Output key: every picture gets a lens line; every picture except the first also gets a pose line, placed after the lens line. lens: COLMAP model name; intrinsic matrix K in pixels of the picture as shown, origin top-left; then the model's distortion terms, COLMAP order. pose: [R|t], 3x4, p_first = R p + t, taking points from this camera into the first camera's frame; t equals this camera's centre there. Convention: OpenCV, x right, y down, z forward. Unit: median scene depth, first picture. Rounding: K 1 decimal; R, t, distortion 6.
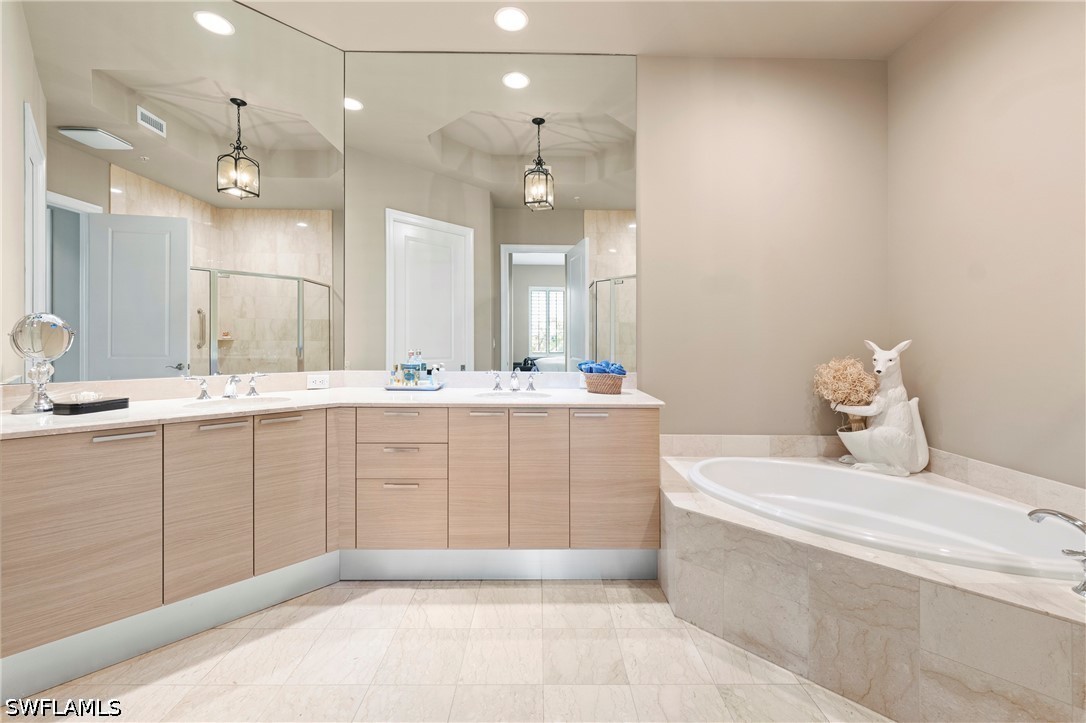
lens RADIAL K [[443.5, 0, 544.7], [0, 443.5, 350.0], [0, 0, 1]] dist [-0.009259, 0.001780]
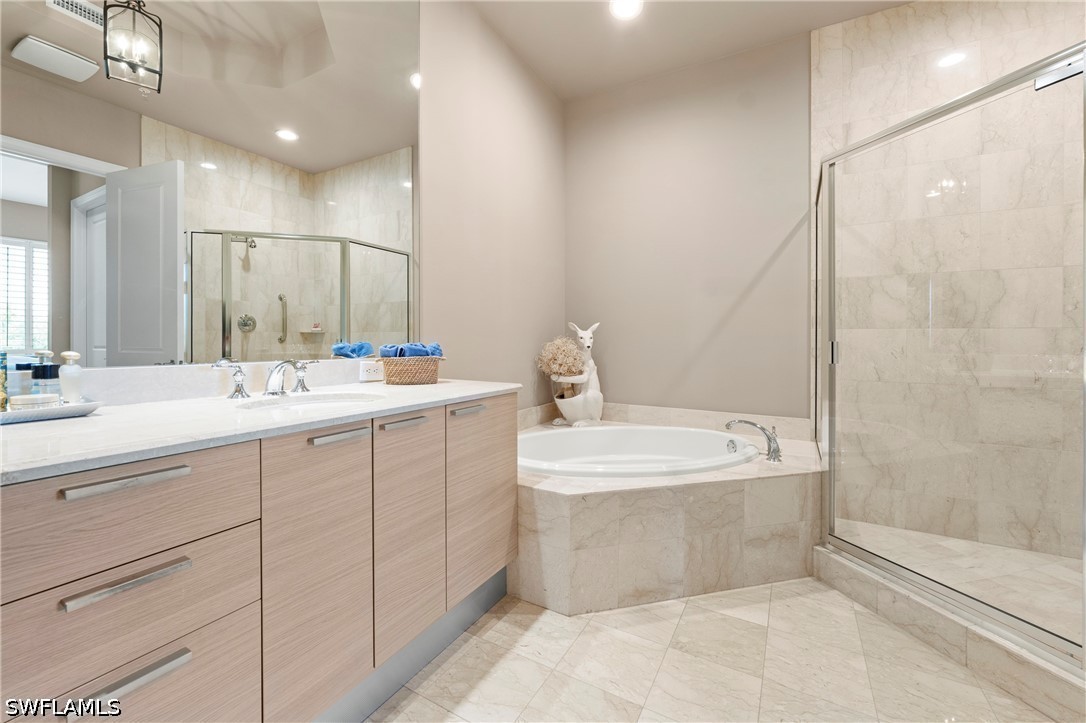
lens RADIAL K [[443.5, 0, 544.6], [0, 443.5, 344.3], [0, 0, 1]] dist [-0.009259, 0.001780]
pose [[0.500934, -0.012144, 0.865400, -0.453967], [0.012742, 0.999897, 0.006655, 0.034982], [-0.865391, 0.007693, 0.501037, 0.525400]]
